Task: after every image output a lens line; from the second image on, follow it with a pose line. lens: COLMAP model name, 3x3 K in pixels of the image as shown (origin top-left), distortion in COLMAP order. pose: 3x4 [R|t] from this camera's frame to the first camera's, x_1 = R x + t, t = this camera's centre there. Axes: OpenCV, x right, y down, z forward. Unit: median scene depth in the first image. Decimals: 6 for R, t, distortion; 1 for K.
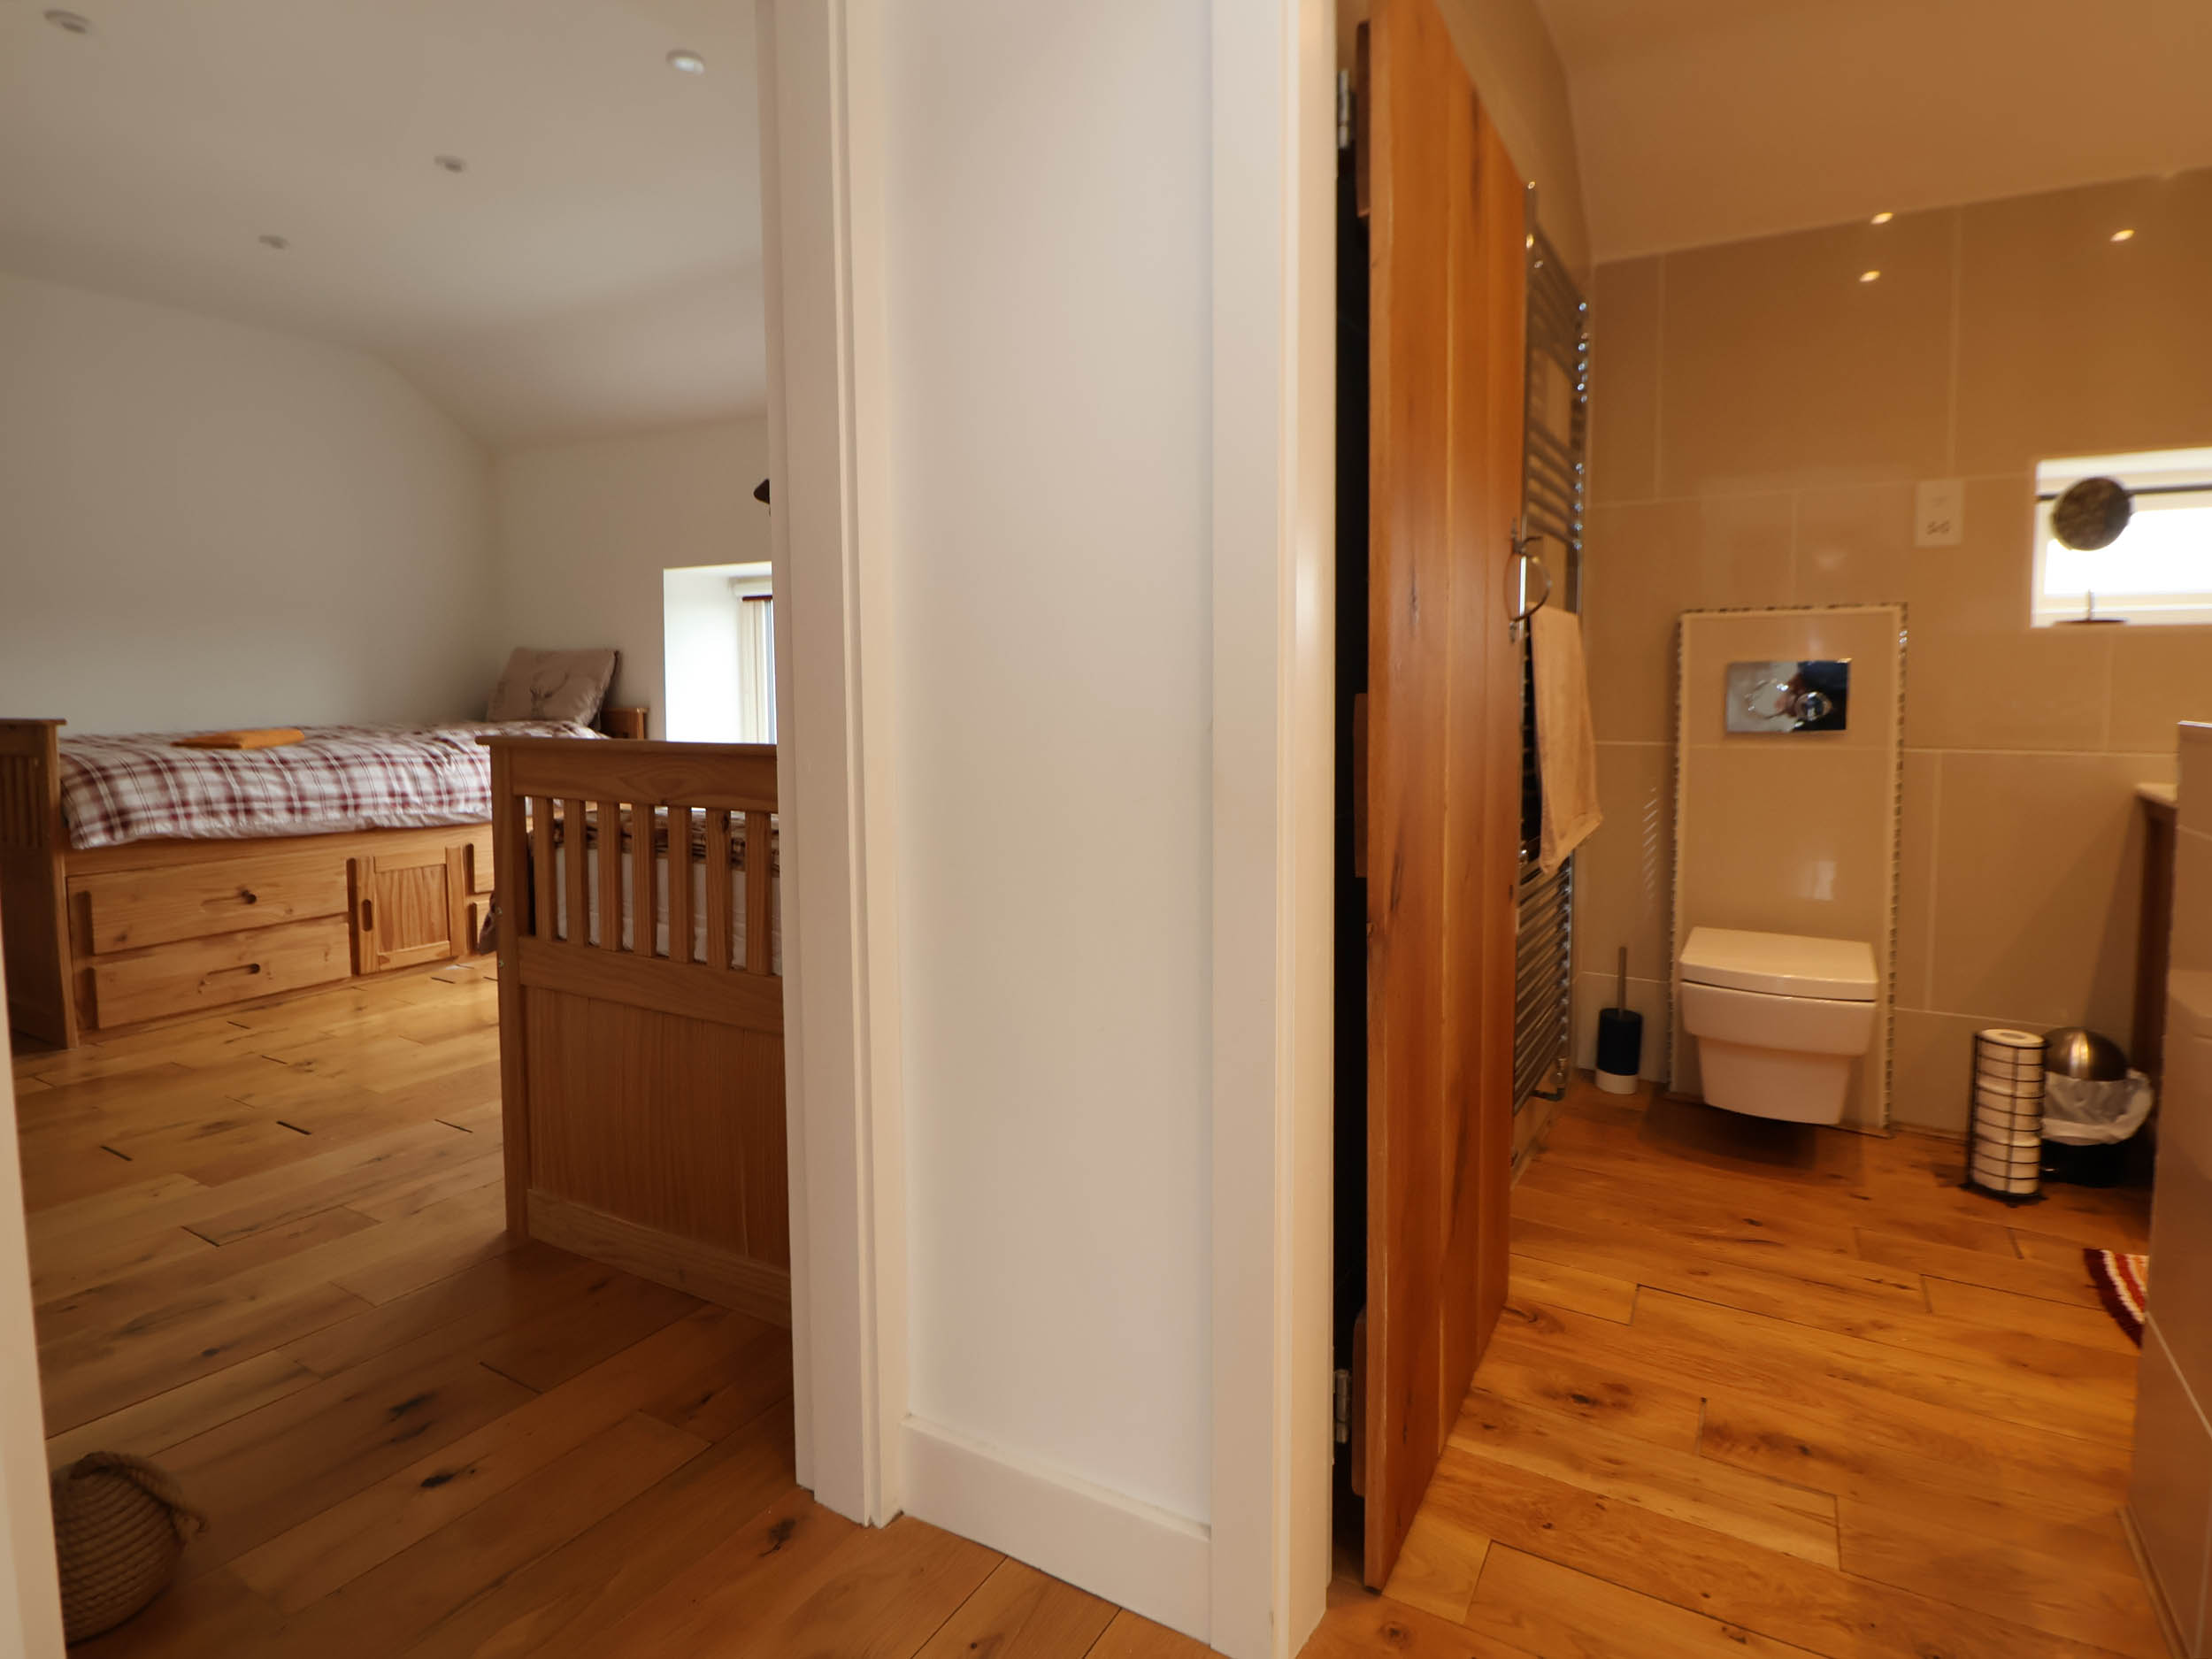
lens RADIAL K [[1180.5, 0, 1139.1], [0, 1180.5, 773.3], [0, 0, 1]] dist [0.007134, -0.016380]
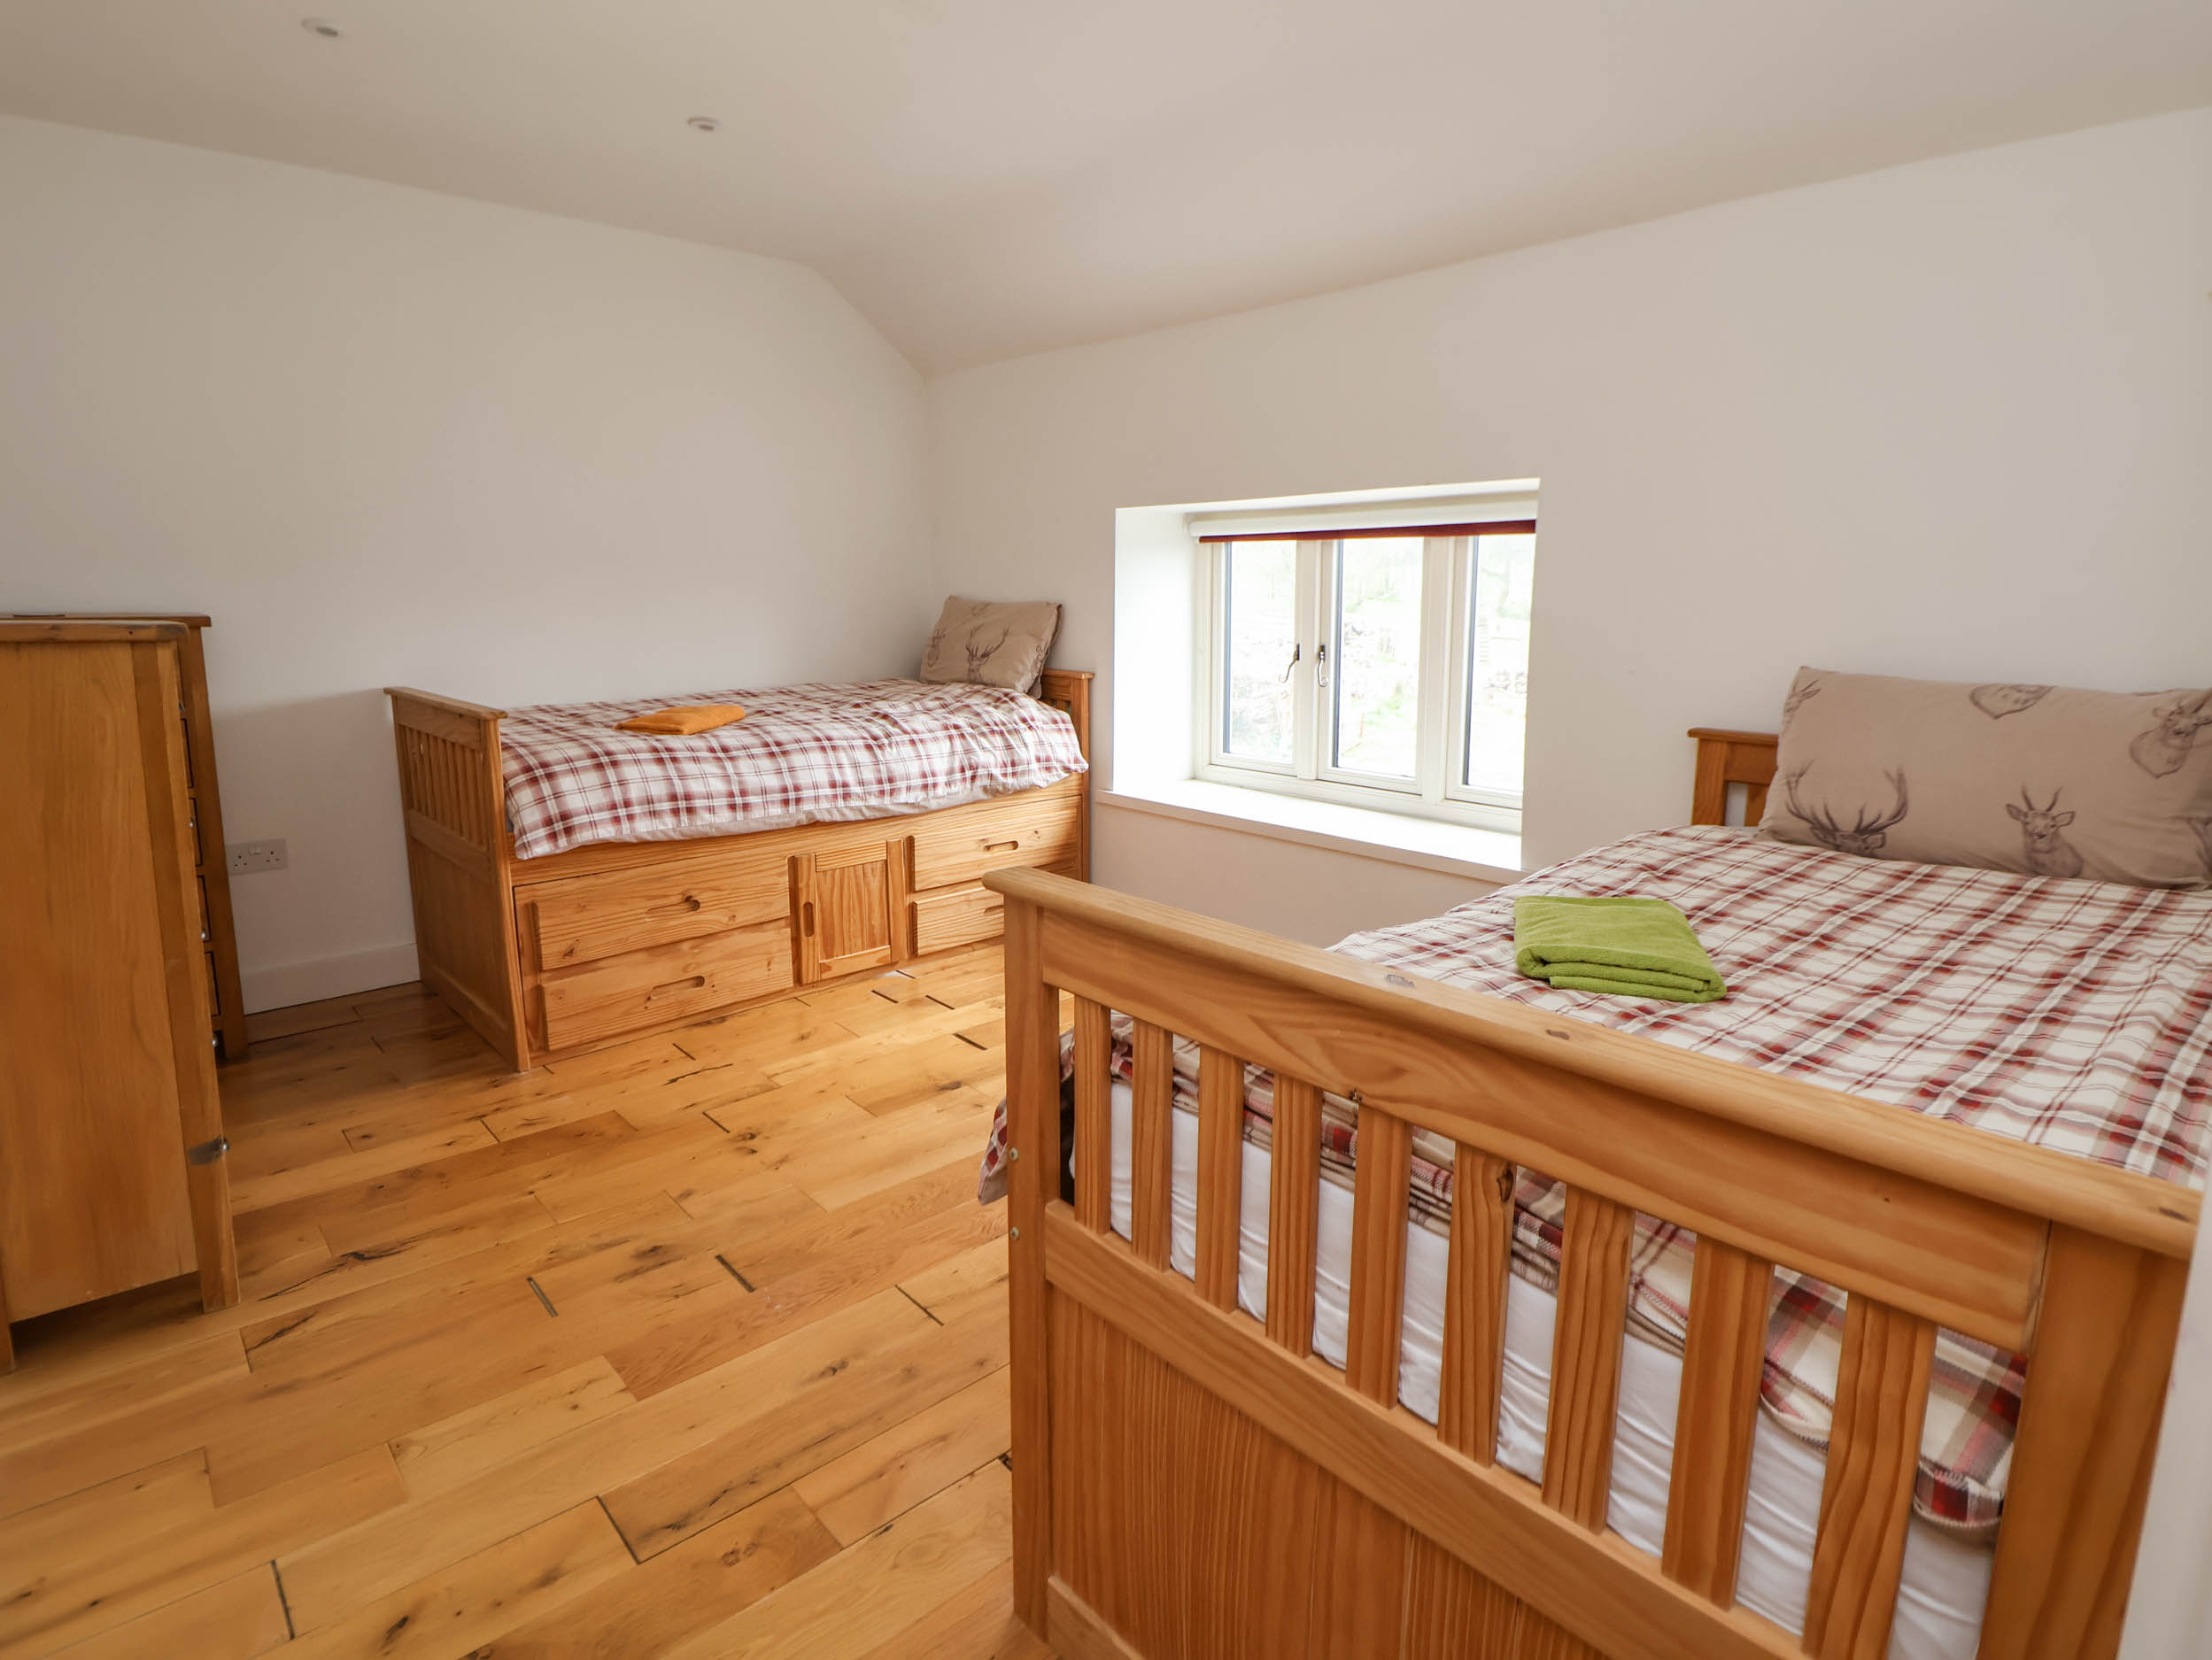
lens RADIAL K [[1180.3, 0, 1144.4], [0, 1180.3, 791.9], [0, 0, 1]] dist [0.007134, -0.016380]
pose [[0.956492, 0.051512, -0.287175, -0.176502], [-0.023235, 0.994613, 0.101021, -0.076611], [0.290831, -0.089953, 0.952536, 0.256522]]
